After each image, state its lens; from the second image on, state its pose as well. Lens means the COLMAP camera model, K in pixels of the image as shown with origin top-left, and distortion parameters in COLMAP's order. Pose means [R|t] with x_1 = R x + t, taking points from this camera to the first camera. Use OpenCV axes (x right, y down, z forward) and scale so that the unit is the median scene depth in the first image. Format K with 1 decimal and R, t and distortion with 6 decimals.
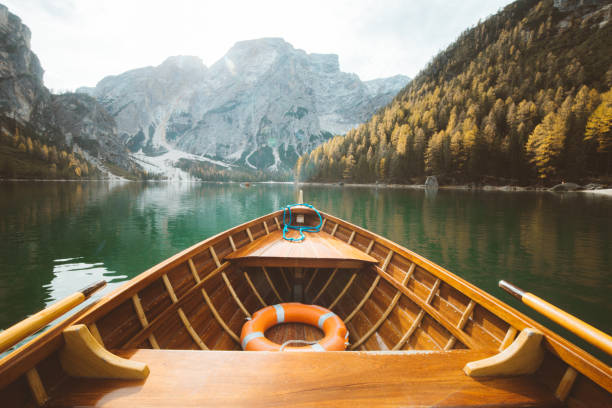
lens RADIAL K [[280.8, 0, 307.5], [0, 280.8, 203.1], [0, 0, 1]] dist [-0.024756, 0.000994]
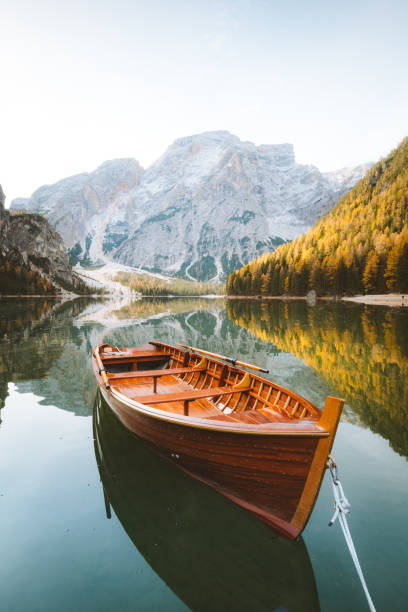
lens RADIAL K [[364.3, 0, 204.0], [0, 364.3, 306.0], [0, 0, 1]] dist [-0.002205, 0.000596]
pose [[0.985943, -0.005607, -0.166986, 0.036157], [-0.001918, 0.998991, -0.044867, 0.011117], [0.167069, 0.044556, 0.984938, -0.153458]]
